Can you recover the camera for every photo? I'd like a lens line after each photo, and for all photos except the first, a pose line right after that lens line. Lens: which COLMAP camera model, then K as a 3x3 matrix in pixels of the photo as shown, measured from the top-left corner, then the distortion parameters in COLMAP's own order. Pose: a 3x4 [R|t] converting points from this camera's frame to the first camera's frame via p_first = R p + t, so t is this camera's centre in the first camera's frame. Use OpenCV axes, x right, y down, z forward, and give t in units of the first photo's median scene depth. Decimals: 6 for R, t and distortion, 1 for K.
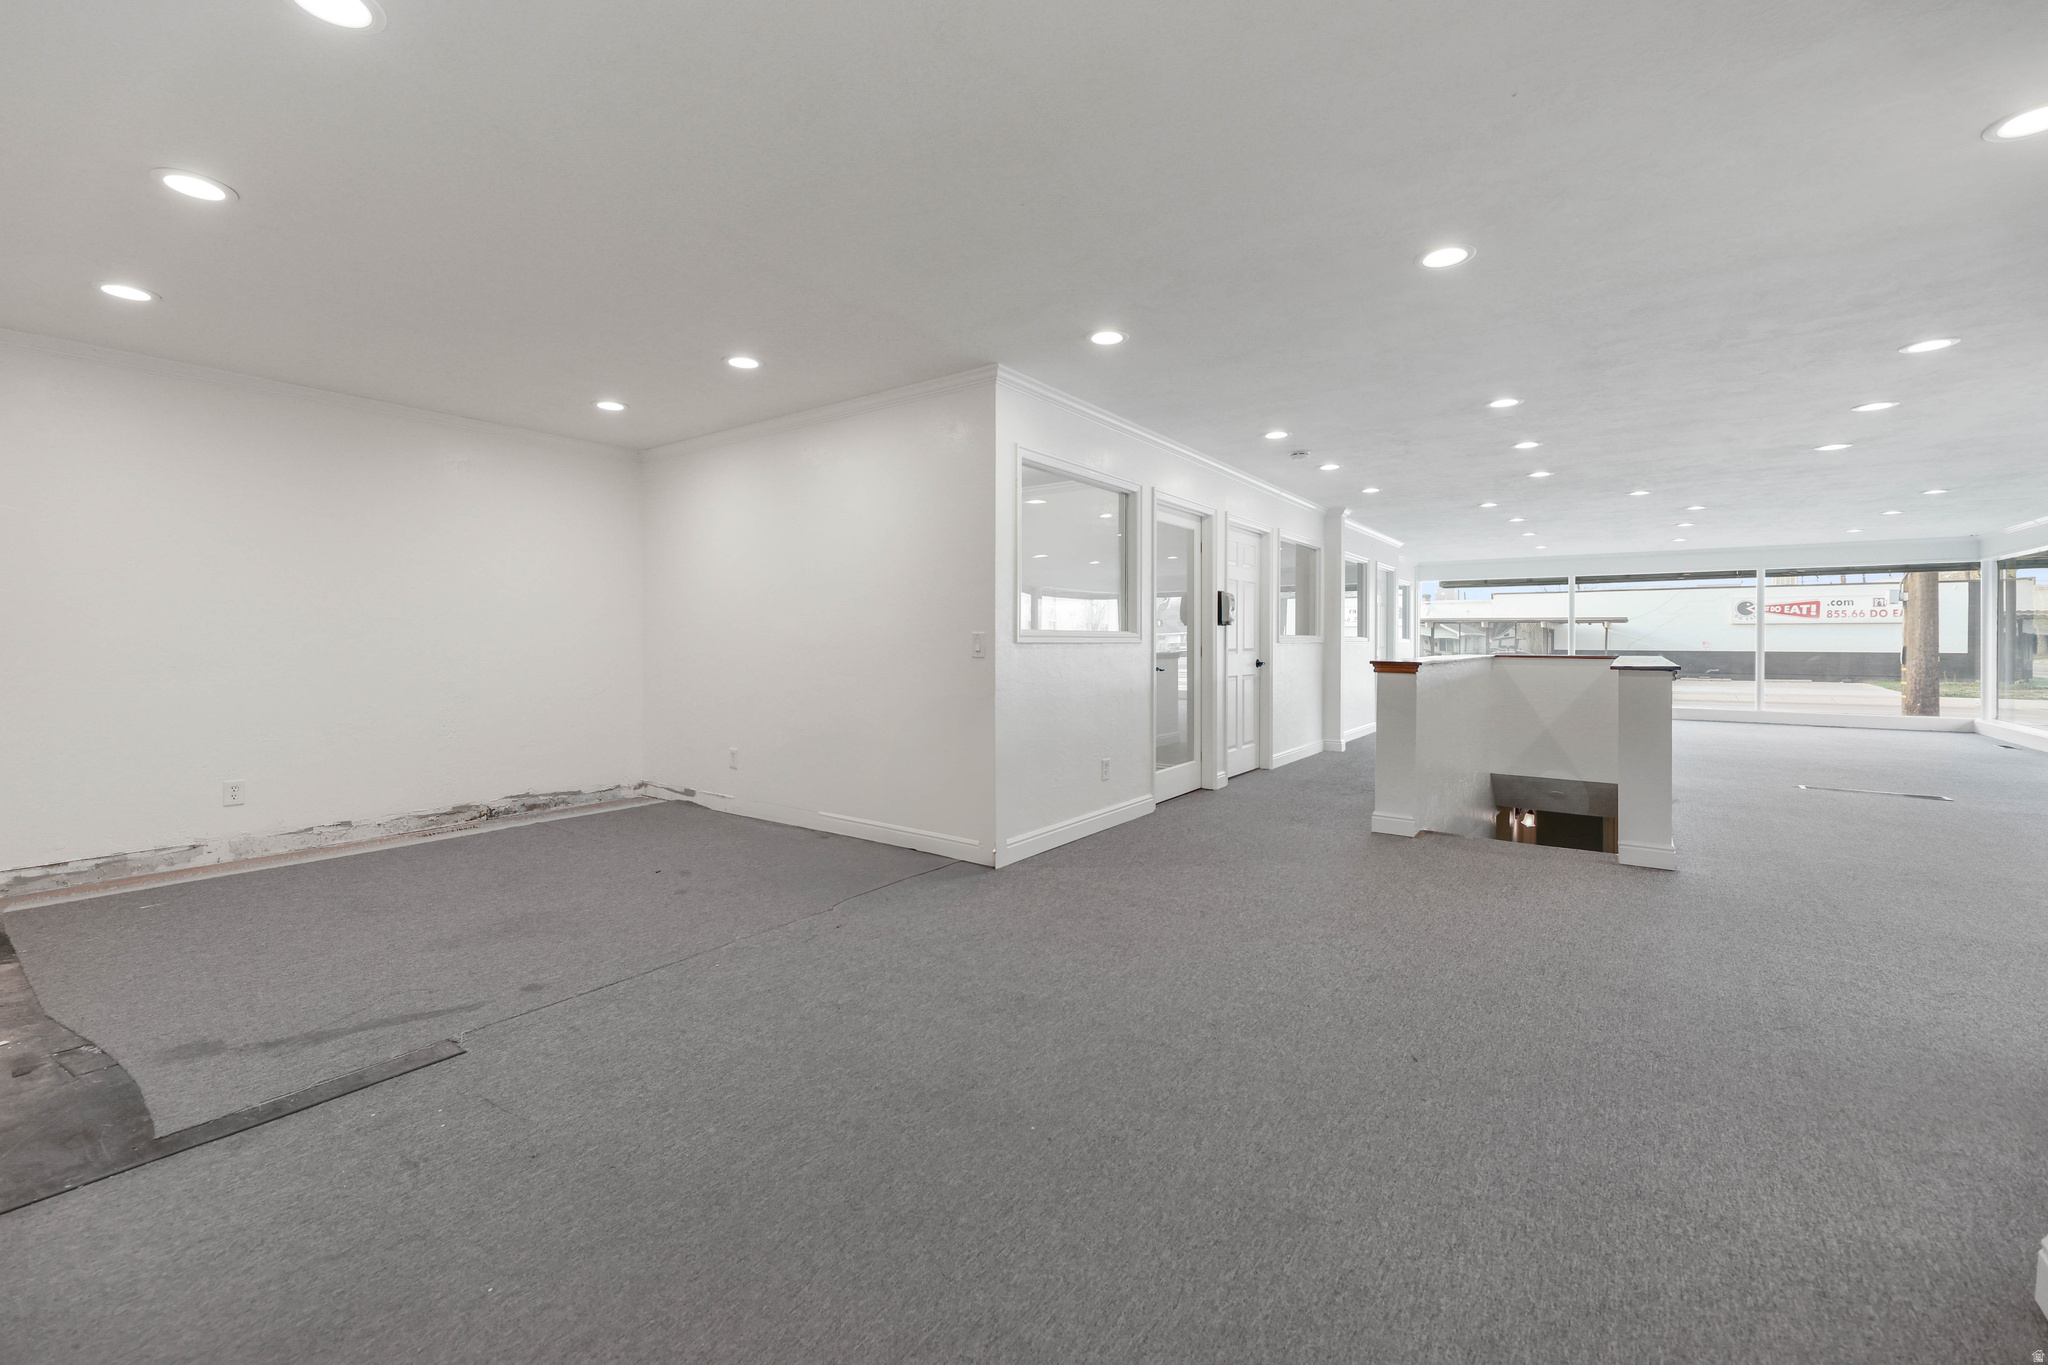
lens RADIAL K [[834.8, 0, 1053.8], [0, 834.8, 640.7], [0, 0, 1]] dist [-0.000369, -0.001718]
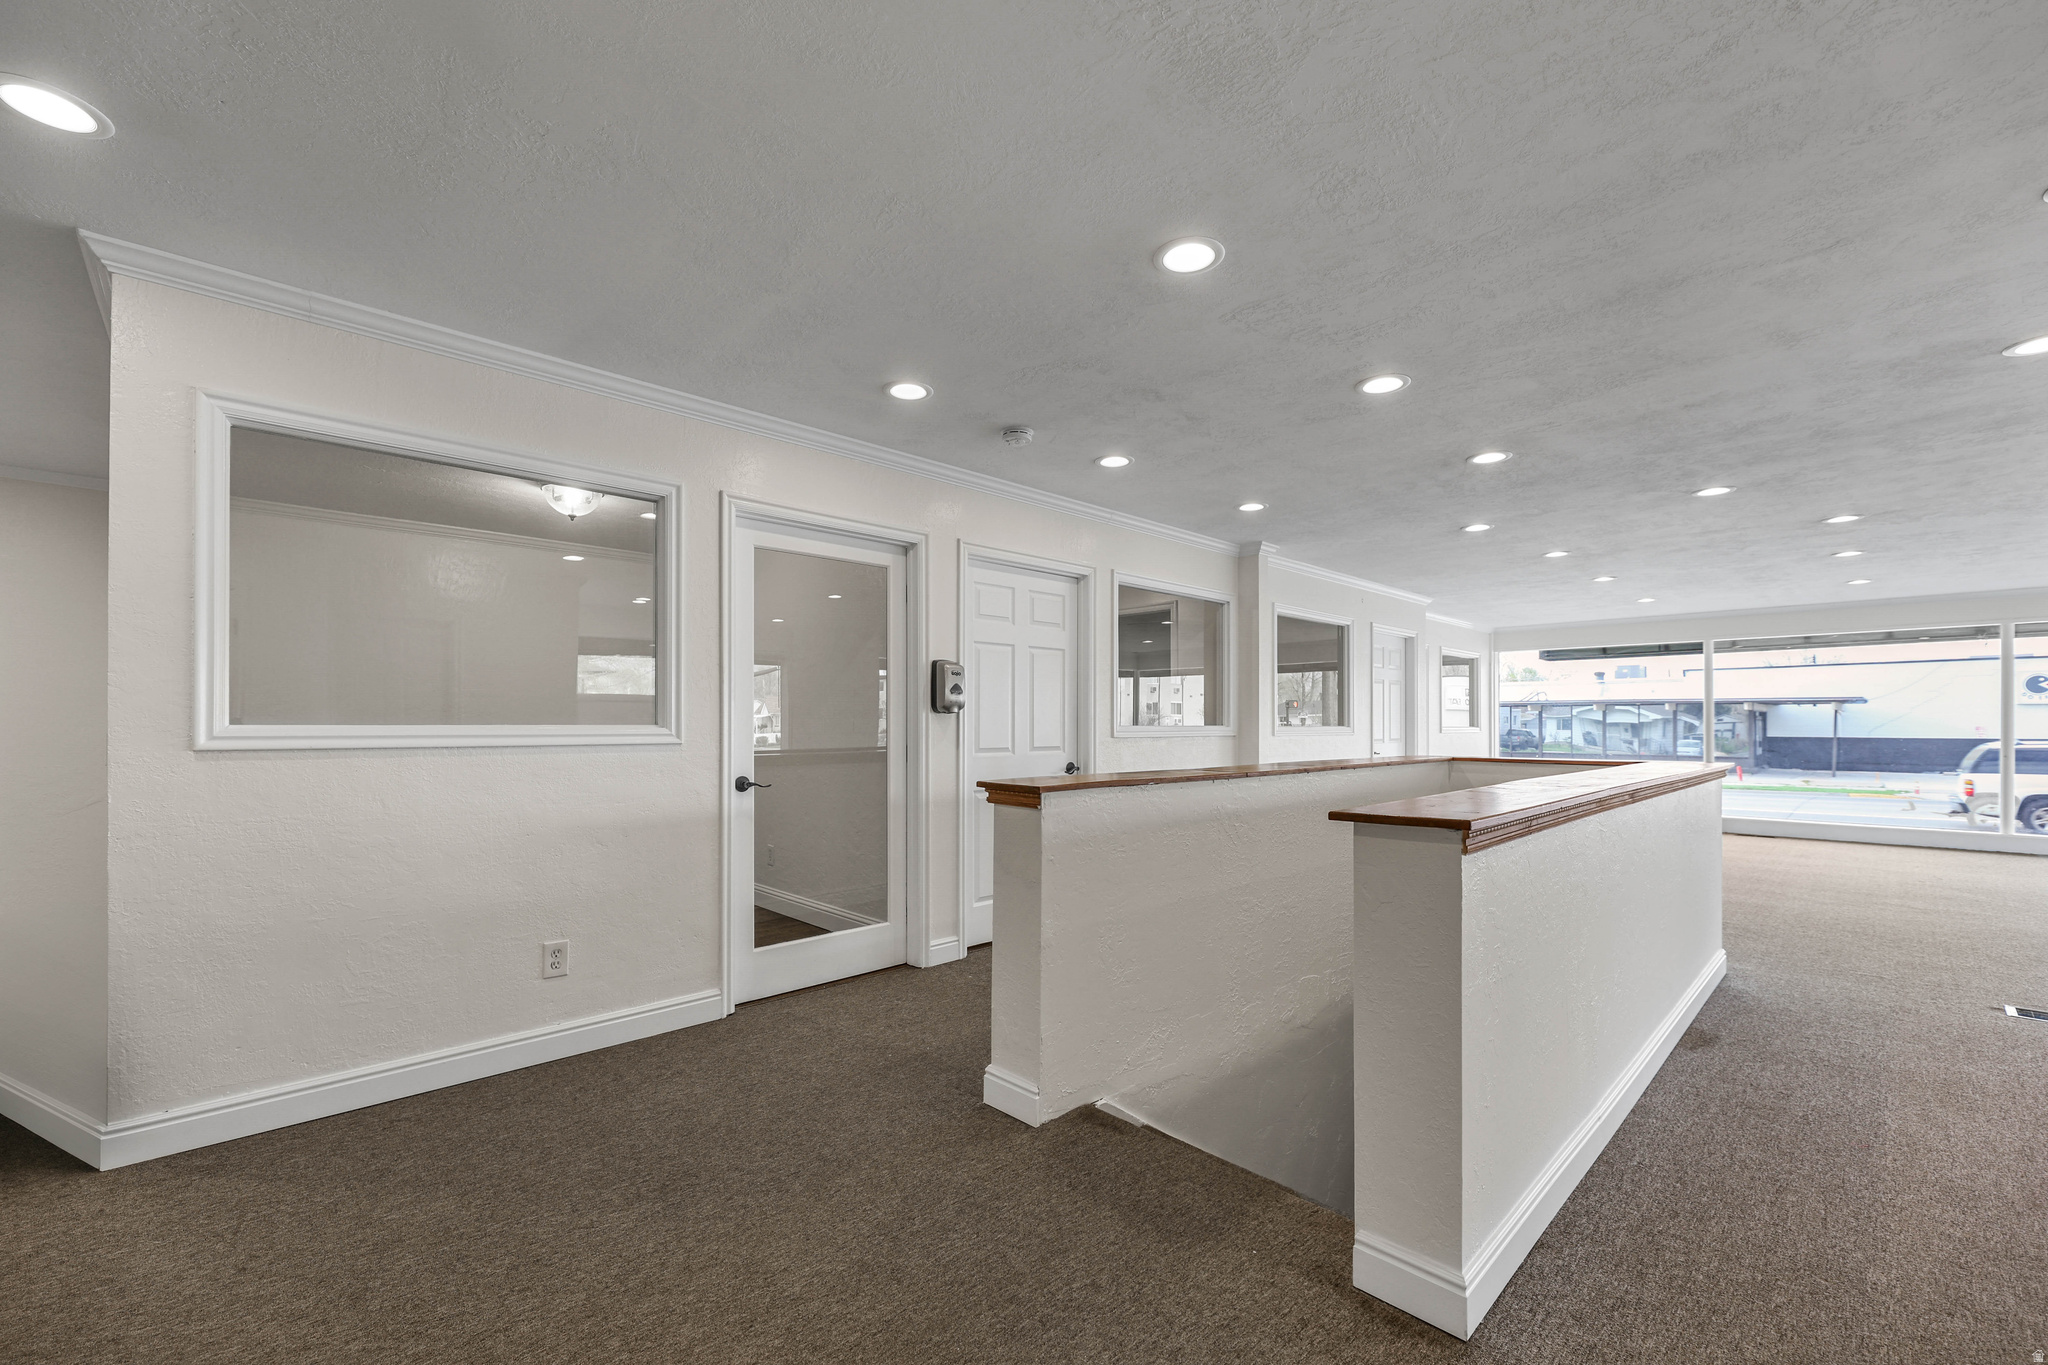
lens RADIAL K [[834.8, 0, 1054.8], [0, 834.8, 713.9], [0, 0, 1]] dist [-0.000369, -0.001718]
pose [[0.982845, -0.004183, -0.184387, 0.521348], [0.001617, 0.999900, -0.014066, -0.010705], [0.184427, 0.013526, 0.982753, 0.483598]]
